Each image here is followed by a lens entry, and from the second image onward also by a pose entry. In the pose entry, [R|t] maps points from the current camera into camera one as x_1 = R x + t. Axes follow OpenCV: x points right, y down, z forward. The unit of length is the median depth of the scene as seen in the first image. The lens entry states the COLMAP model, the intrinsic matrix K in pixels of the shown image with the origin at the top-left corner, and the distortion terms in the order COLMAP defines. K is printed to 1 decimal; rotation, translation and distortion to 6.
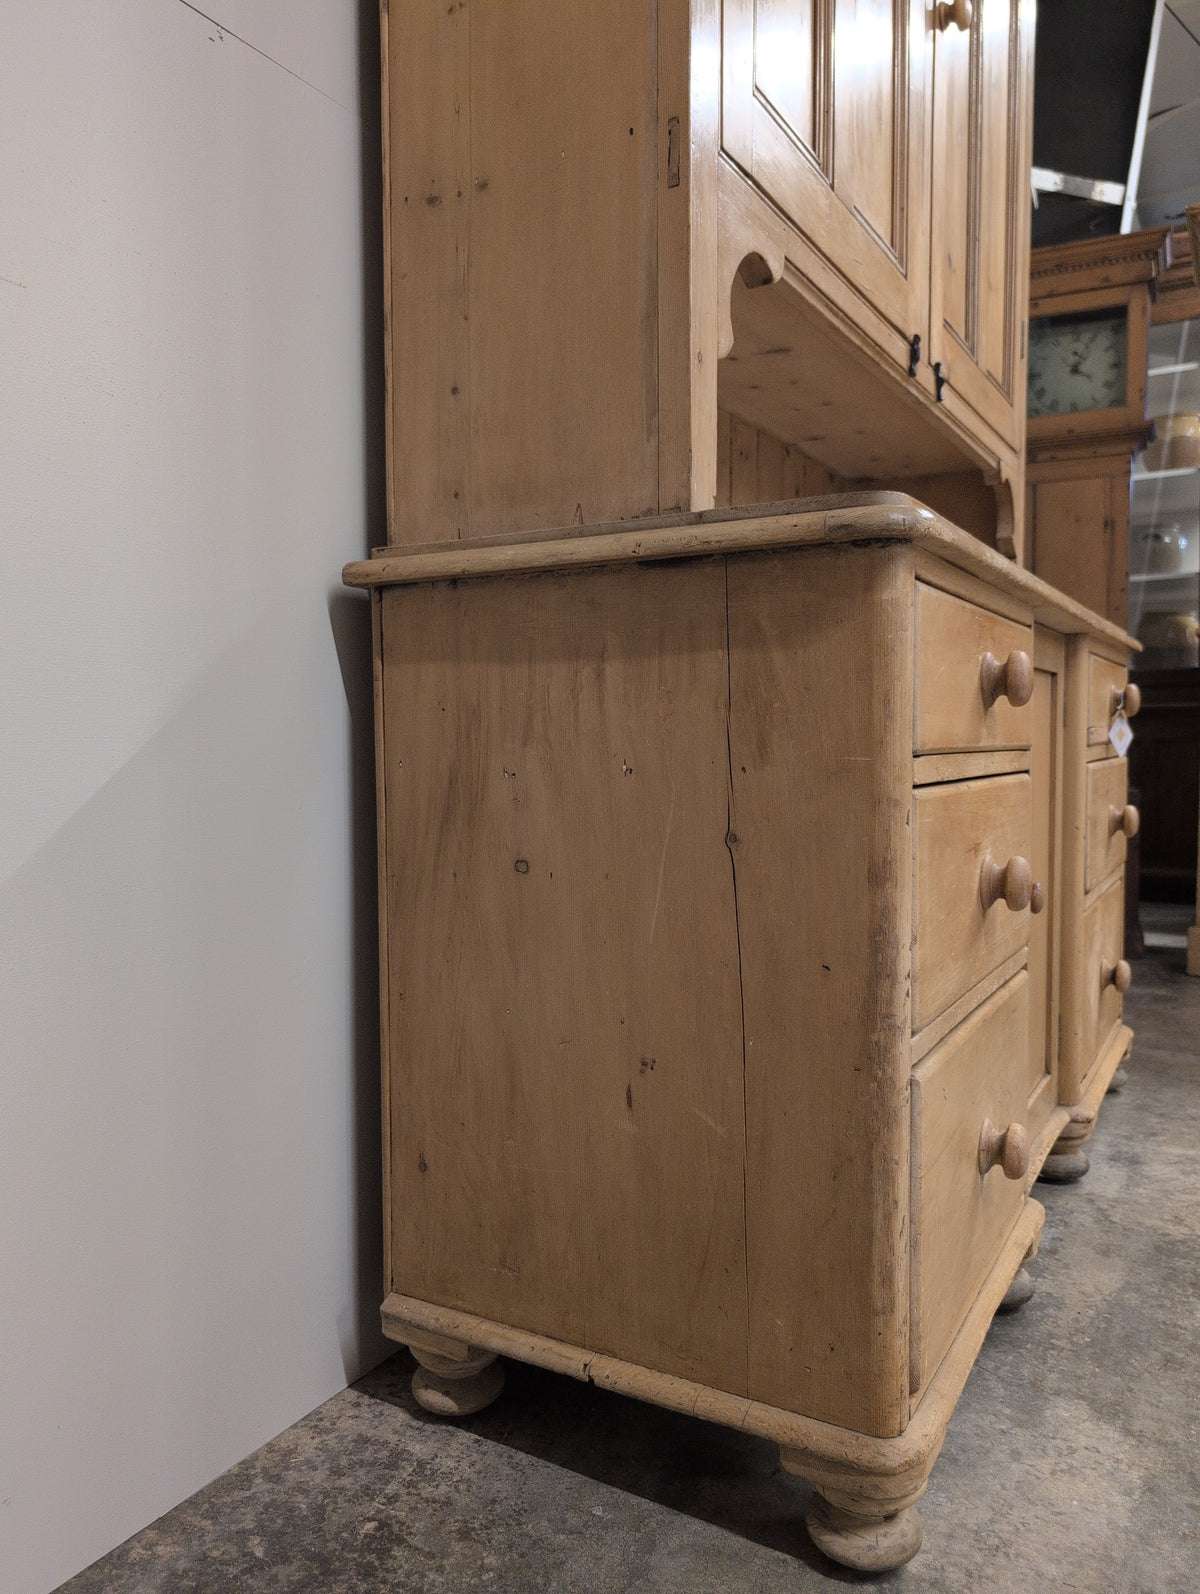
lens RADIAL K [[1162.4, 0, 595.7], [0, 1162.4, 795.2], [0, 0, 1]] dist [0.011772, -0.014982]
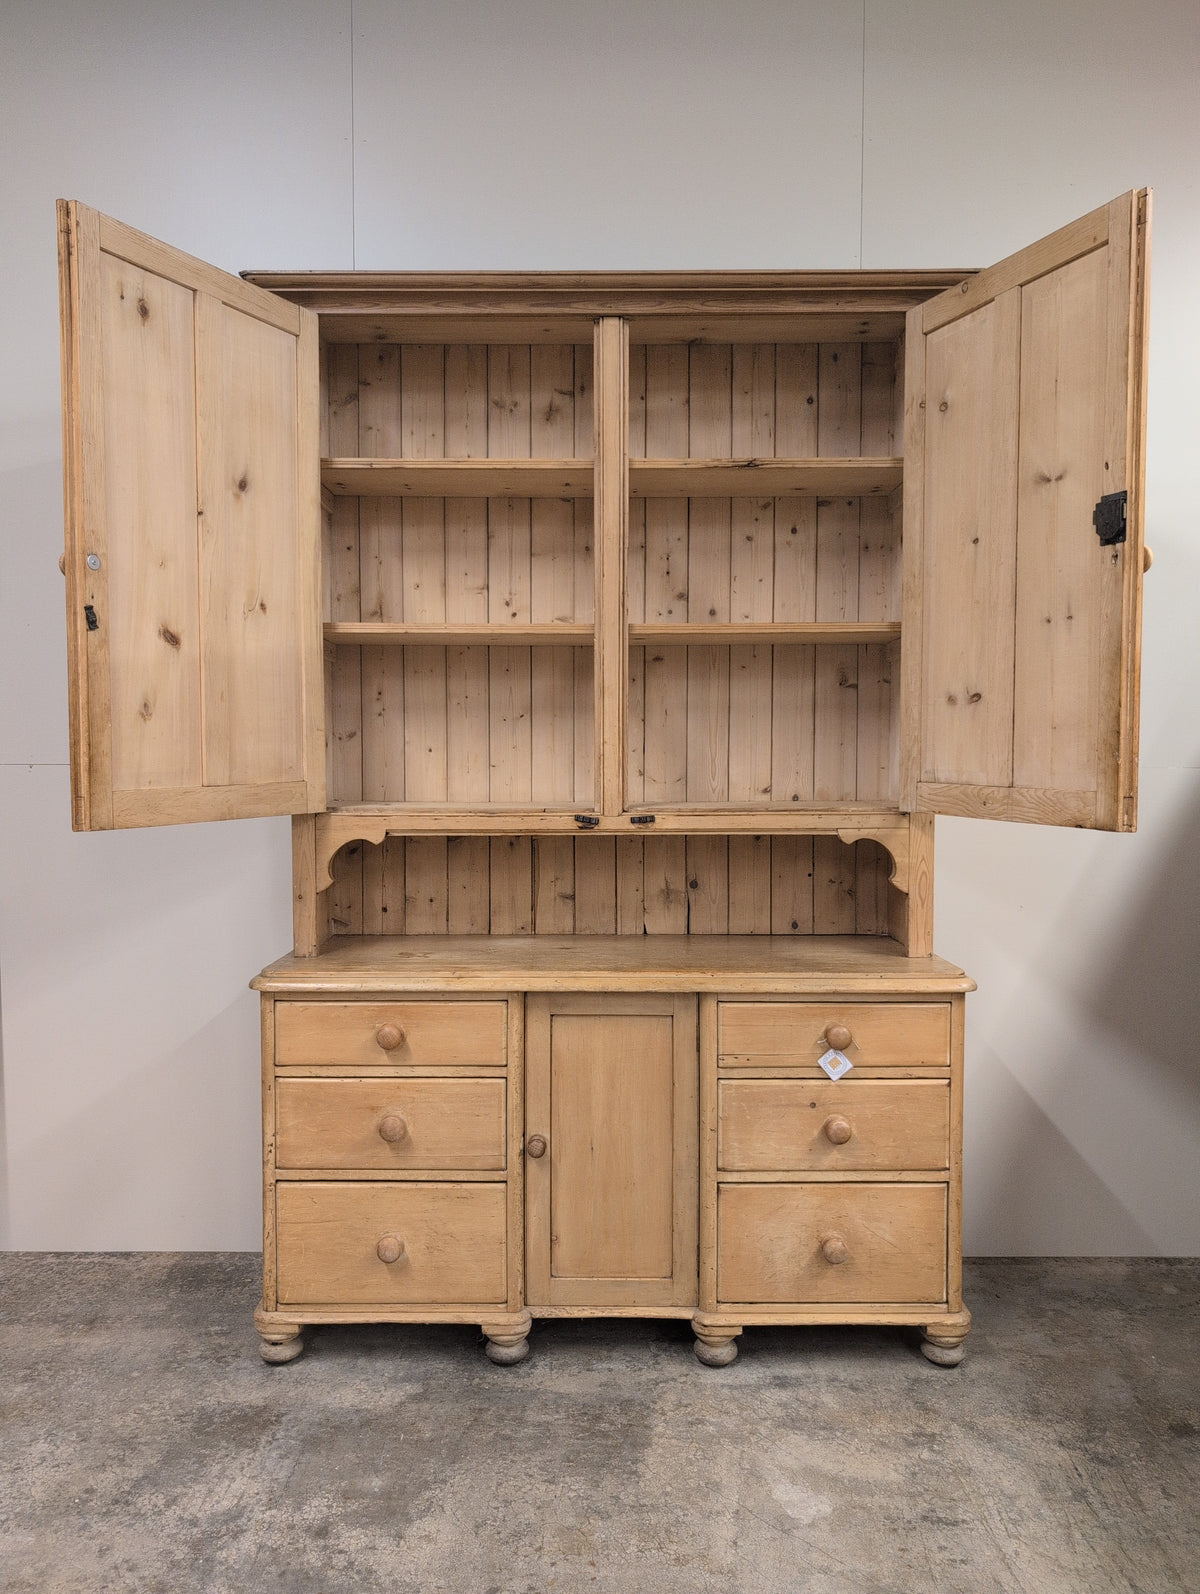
lens RADIAL K [[1162.4, 0, 596.4], [0, 1162.4, 799.8], [0, 0, 1]] dist [0.011772, -0.014982]
pose [[0.505488, 0.040487, -0.861883, 1.810158], [-0.048406, 0.998656, 0.018523, -0.451291], [0.861475, 0.032358, 0.506768, 0.148979]]
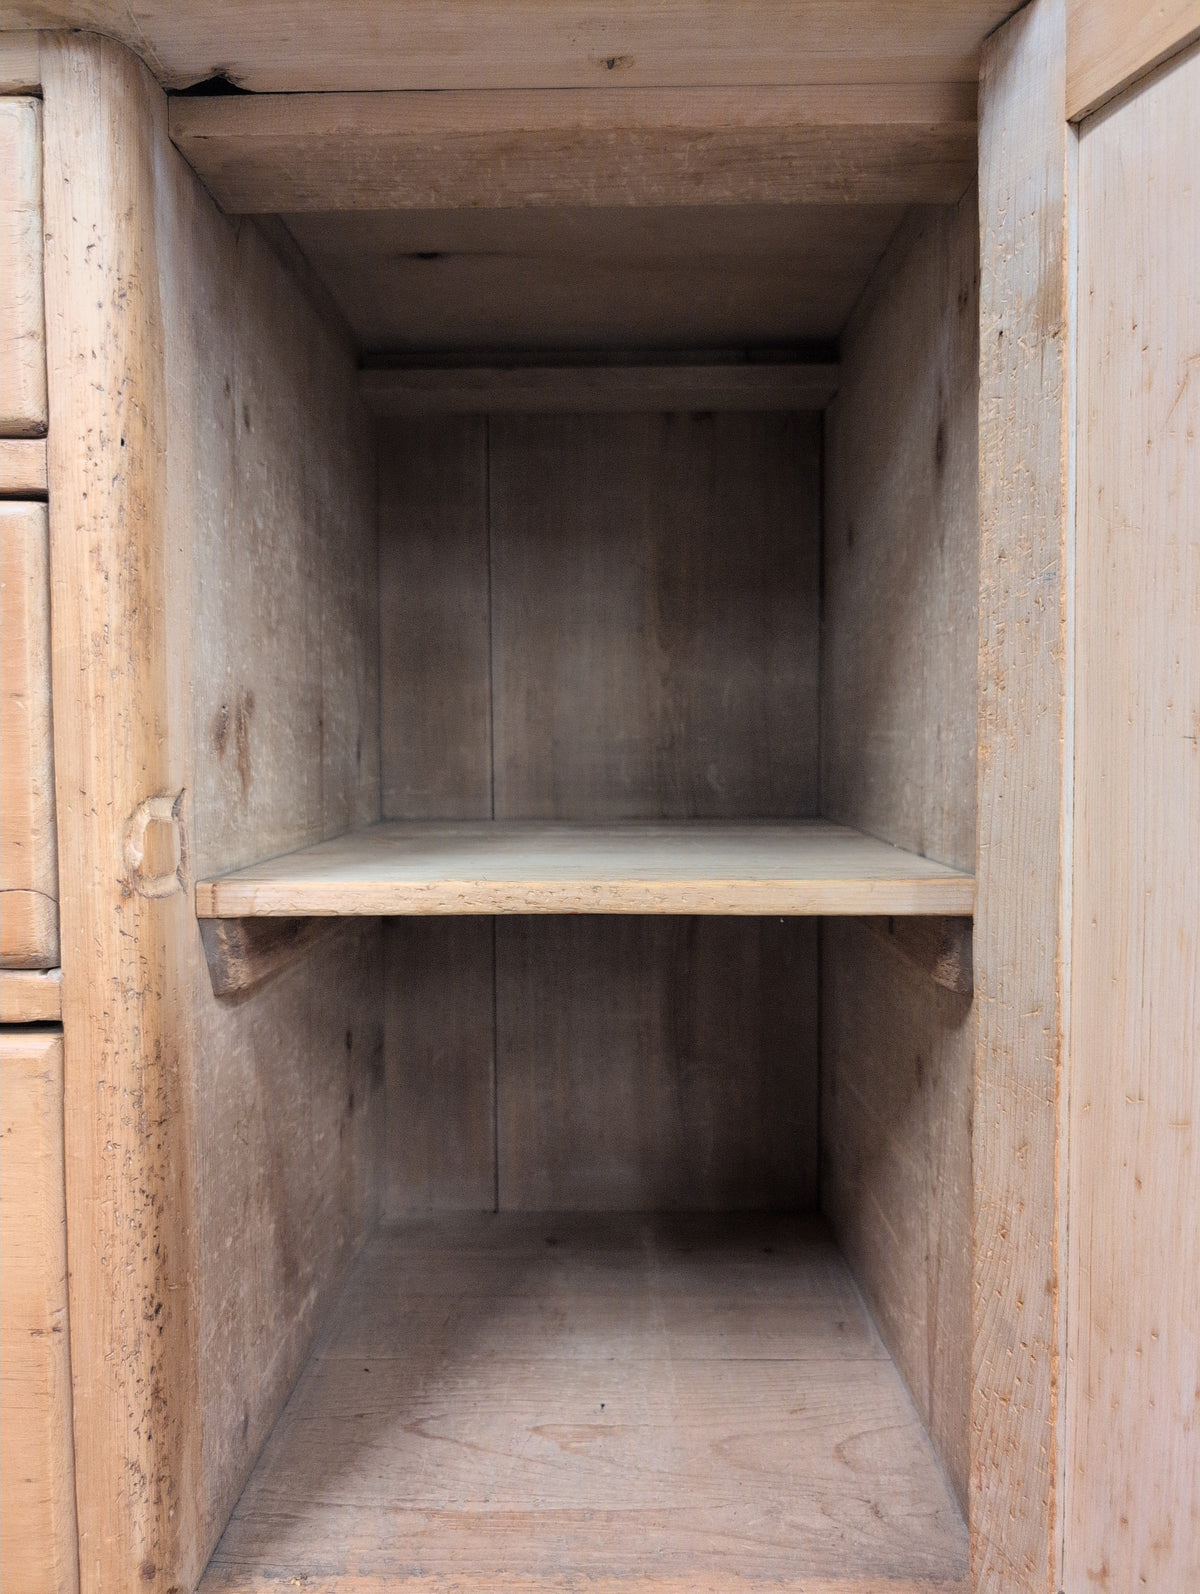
lens RADIAL K [[1162.4, 0, 596.9], [0, 1162.4, 803.1], [0, 0, 1]] dist [0.011772, -0.014982]
pose [[0.494406, 0.043664, -0.868134, 0.692897], [-0.042713, 0.998751, 0.025908, 0.053171], [0.868181, 0.024272, 0.495654, 0.866703]]
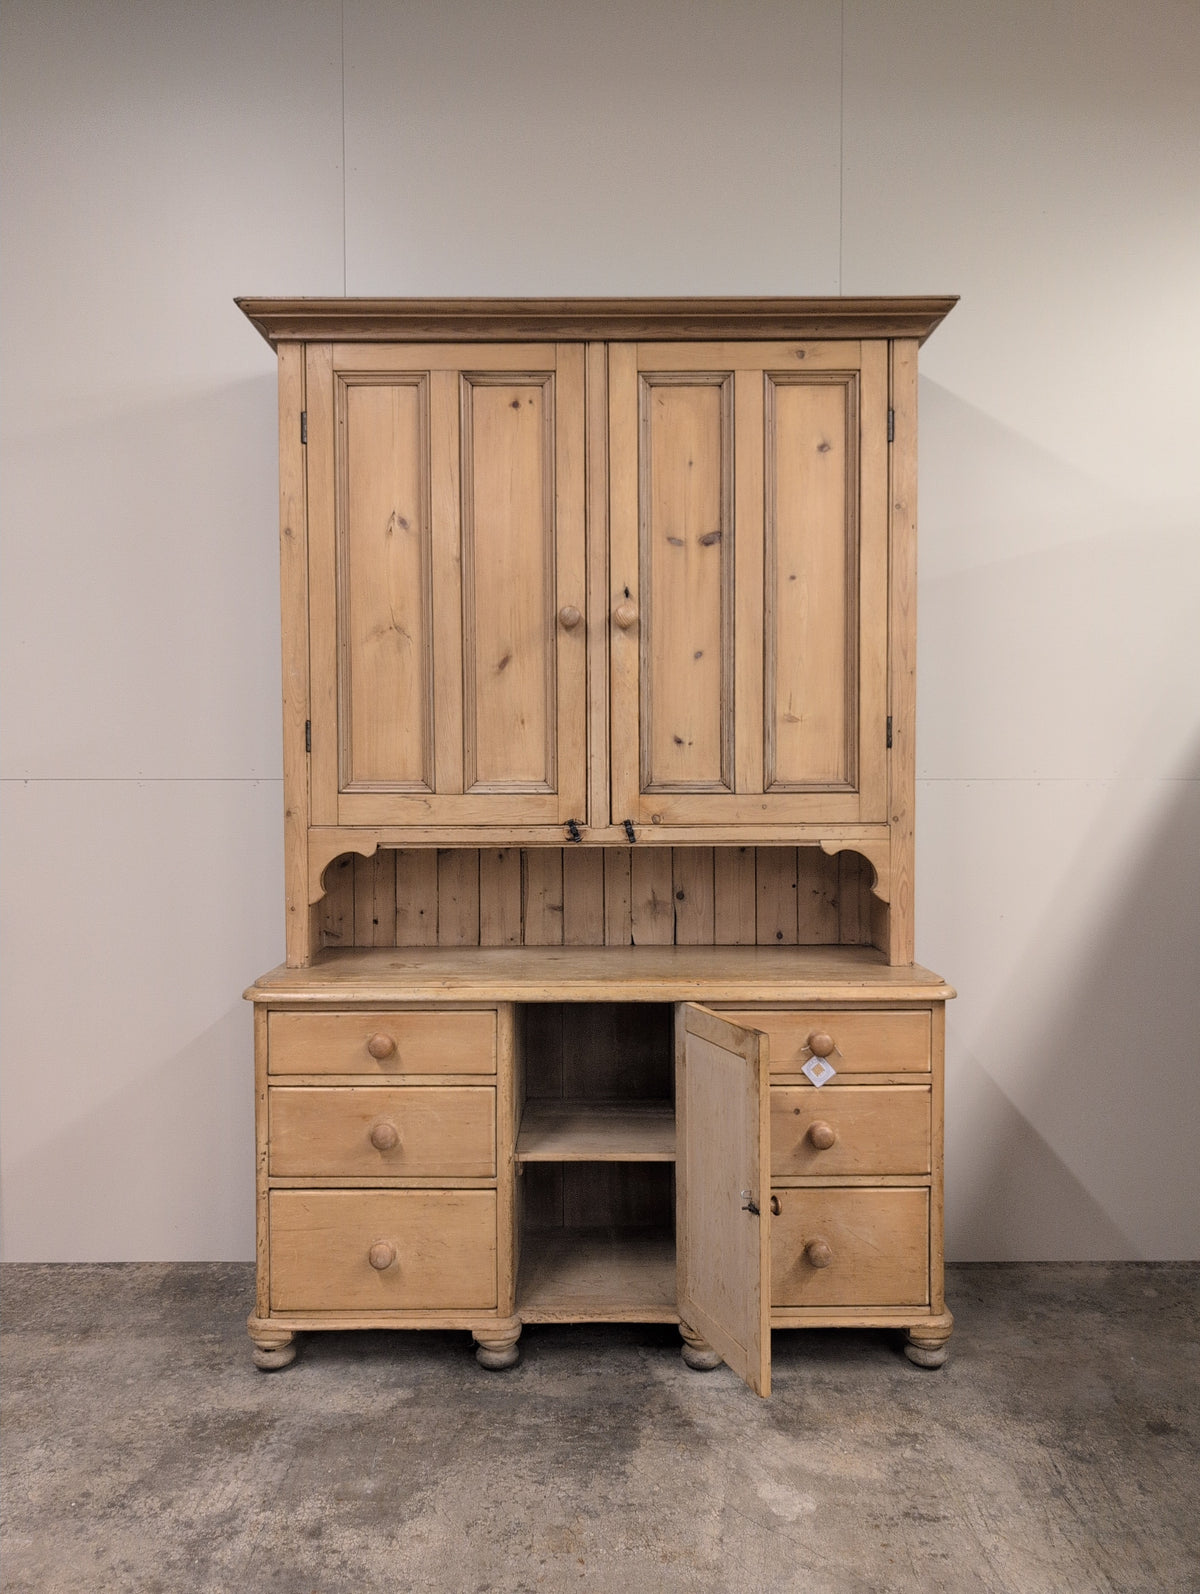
lens RADIAL K [[1162.4, 0, 595.9], [0, 1162.4, 799.6], [0, 0, 1]] dist [0.011772, -0.014982]
pose [[0.512396, 0.028418, -0.858279, 1.842865], [-0.045361, 0.998953, 0.005995, -0.450159], [0.857551, 0.035861, 0.513148, 0.135045]]
